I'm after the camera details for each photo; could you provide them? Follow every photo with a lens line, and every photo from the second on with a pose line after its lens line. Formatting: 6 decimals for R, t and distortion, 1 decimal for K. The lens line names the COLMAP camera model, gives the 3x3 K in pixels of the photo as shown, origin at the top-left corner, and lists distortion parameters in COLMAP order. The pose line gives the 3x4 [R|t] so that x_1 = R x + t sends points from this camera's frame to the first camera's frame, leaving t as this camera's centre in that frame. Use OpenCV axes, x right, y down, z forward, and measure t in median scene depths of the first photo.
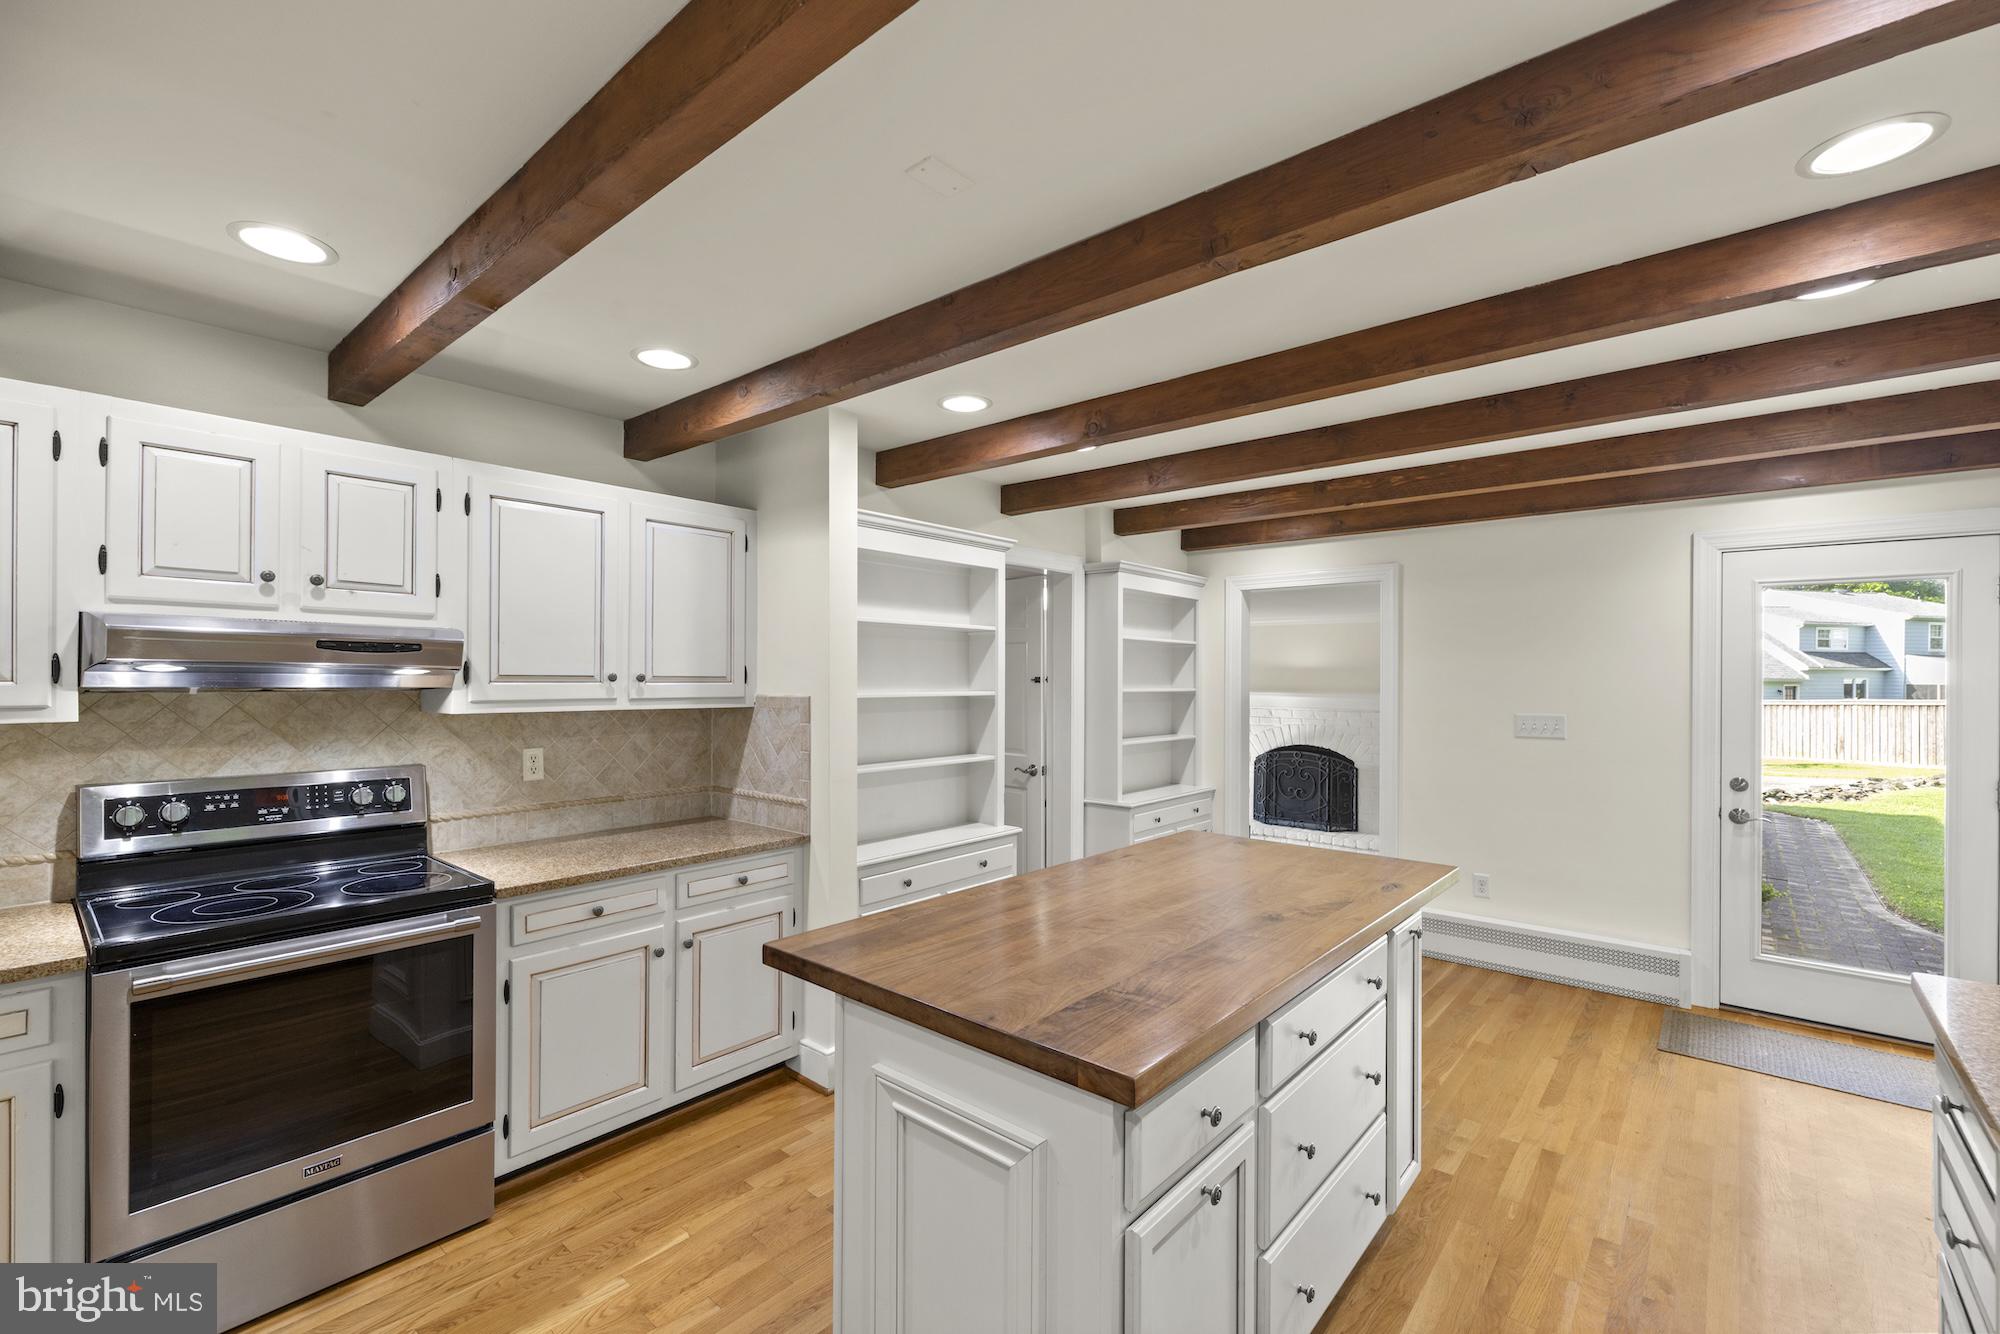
lens RADIAL K [[845.8, 0, 982.6], [0, 845.8, 673.0], [0, 0, 1]] dist [0.002688, 0.000382]
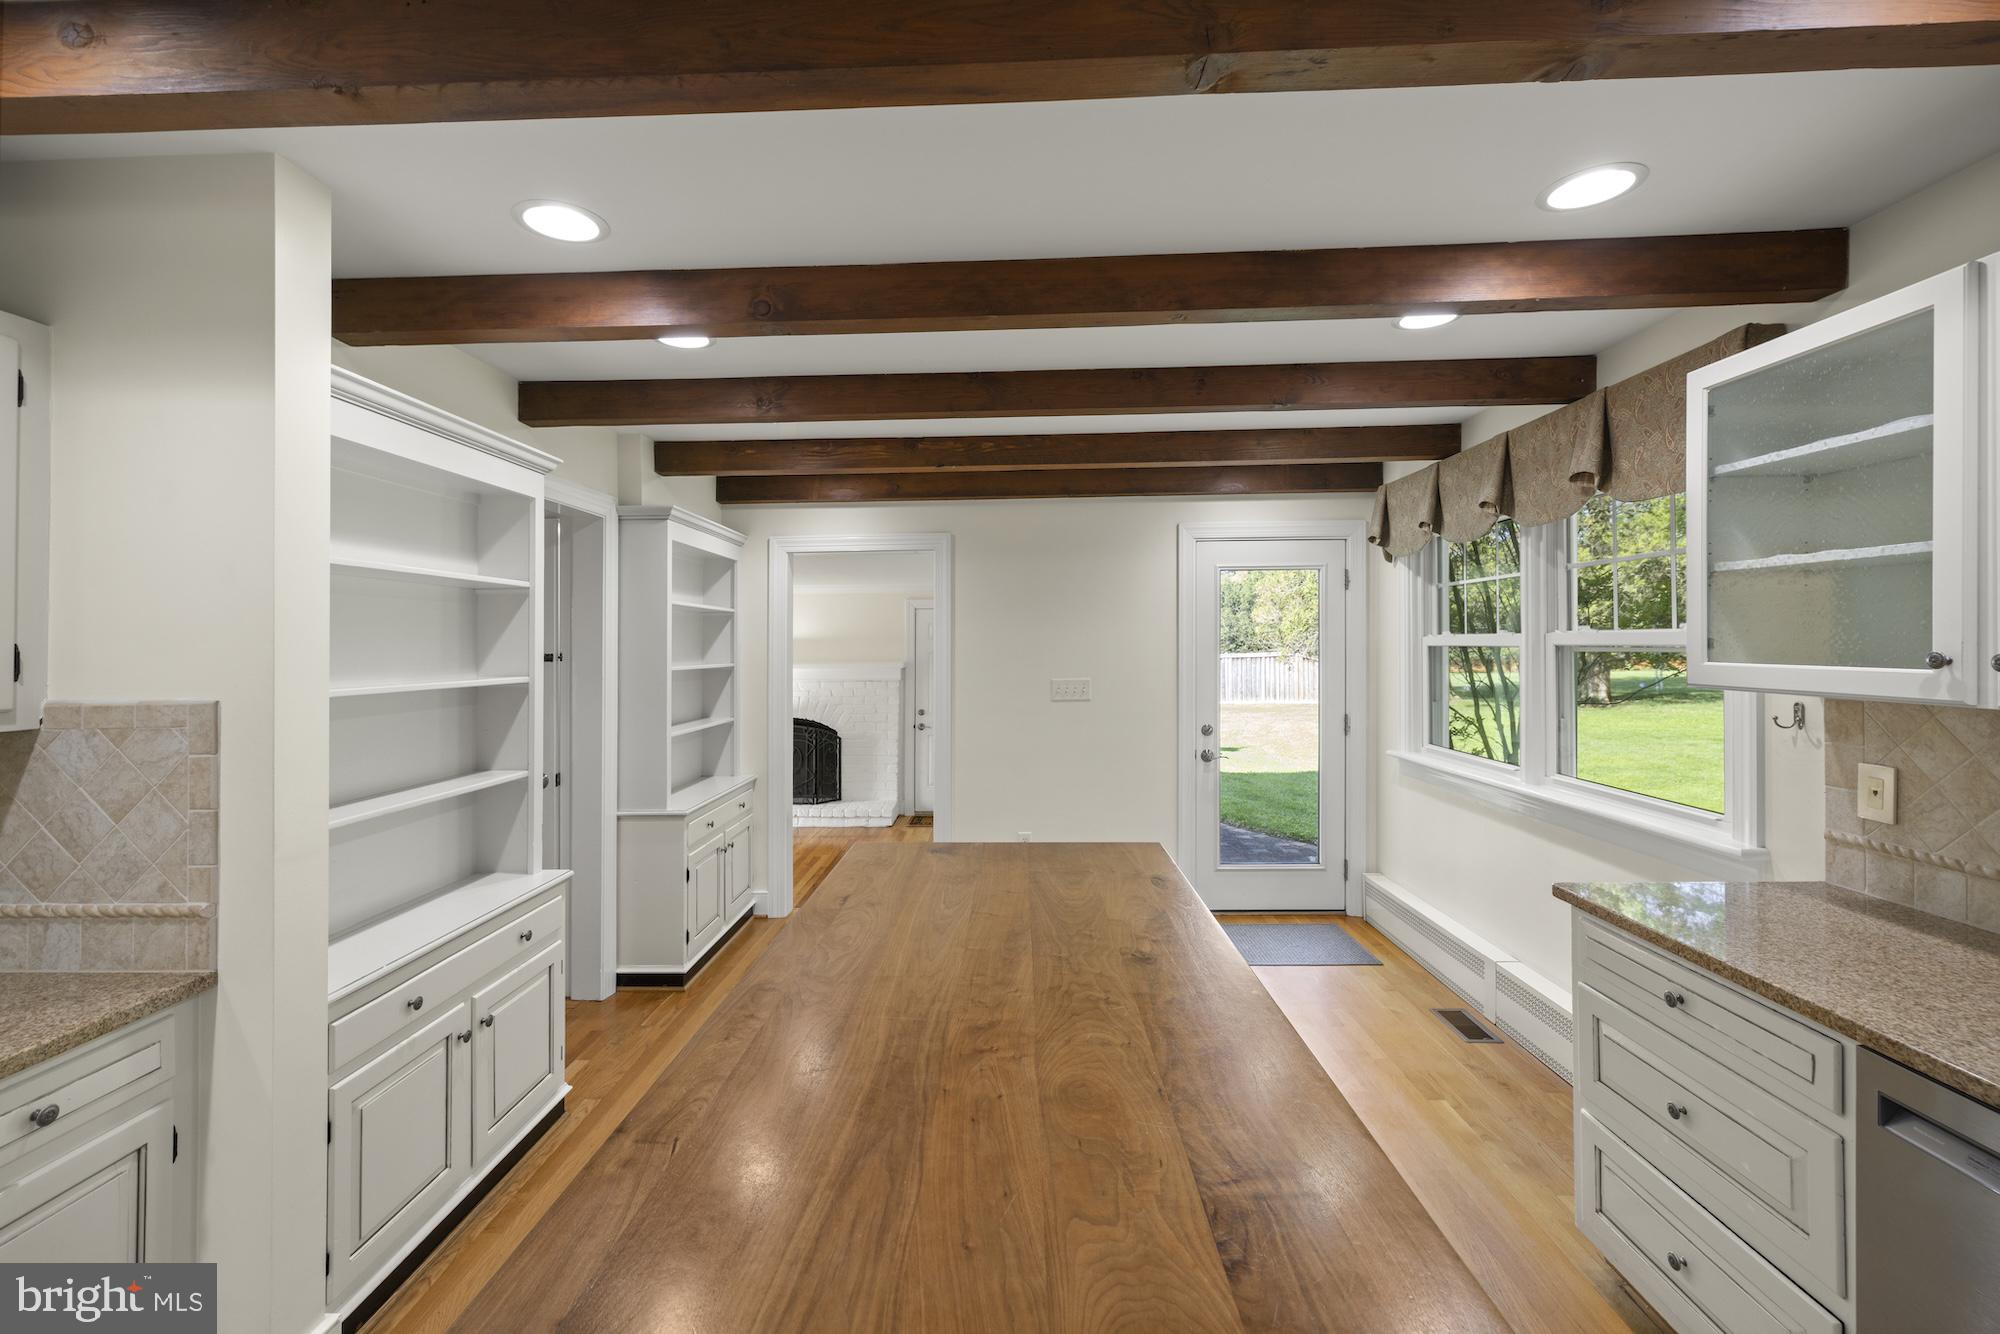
lens RADIAL K [[845.8, 0, 977.8], [0, 845.8, 631.1], [0, 0, 1]] dist [0.002688, 0.000382]
pose [[0.780056, -0.003081, 0.625702, -0.134191], [0.012510, 0.999865, -0.010673, -0.003297], [-0.625584, 0.016153, 0.779989, 0.246754]]
